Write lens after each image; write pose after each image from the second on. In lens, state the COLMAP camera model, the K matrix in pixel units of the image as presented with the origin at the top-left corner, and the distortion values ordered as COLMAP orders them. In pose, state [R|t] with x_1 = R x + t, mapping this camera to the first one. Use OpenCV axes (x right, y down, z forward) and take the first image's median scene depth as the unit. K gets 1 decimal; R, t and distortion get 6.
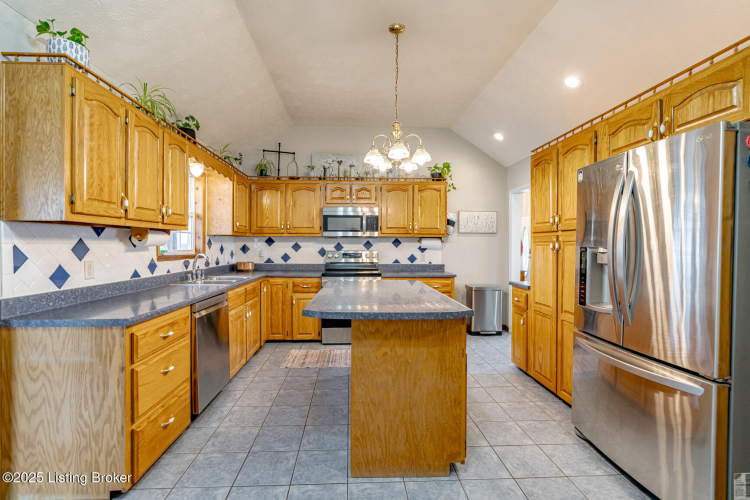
lens RADIAL K [[346.0, 0, 359.7], [0, 346.0, 248.0], [0, 0, 1]] dist [-0.017574, 0.006562]
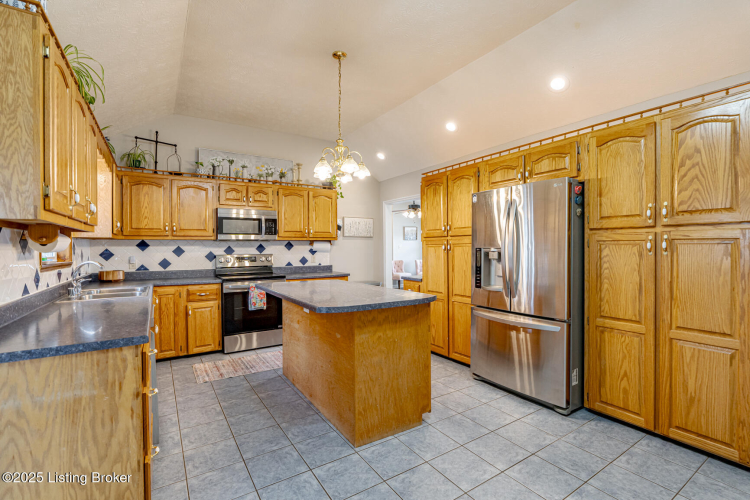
lens RADIAL K [[346.0, 0, 371.3], [0, 346.0, 251.8], [0, 0, 1]] dist [-0.017574, 0.006562]
pose [[0.862774, -0.015133, 0.505363, -0.398544], [0.013742, 0.999885, 0.006480, -0.001657], [-0.505403, 0.001353, 0.862882, -0.023586]]
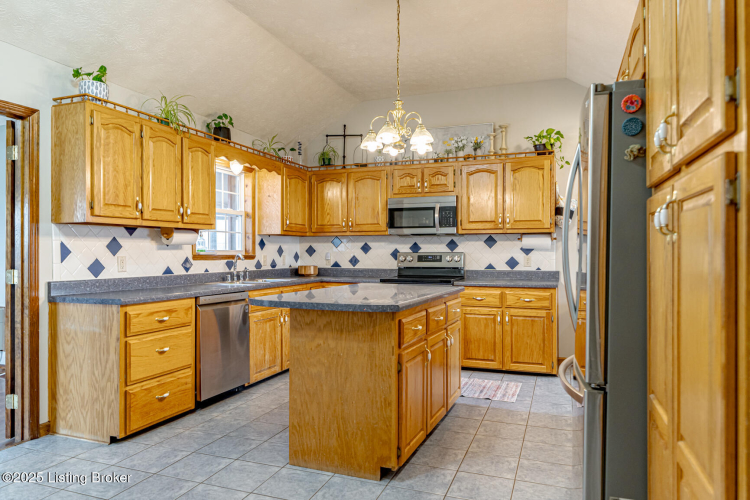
lens RADIAL K [[502.2, 0, 354.4], [0, 502.2, 253.5], [0, 0, 1]] dist [0.002550, -0.008031]
pose [[0.915182, -0.002743, -0.403031, 0.540646], [0.000253, 0.999981, -0.006232, 0.033647], [0.403041, 0.005602, 0.915165, -0.212808]]
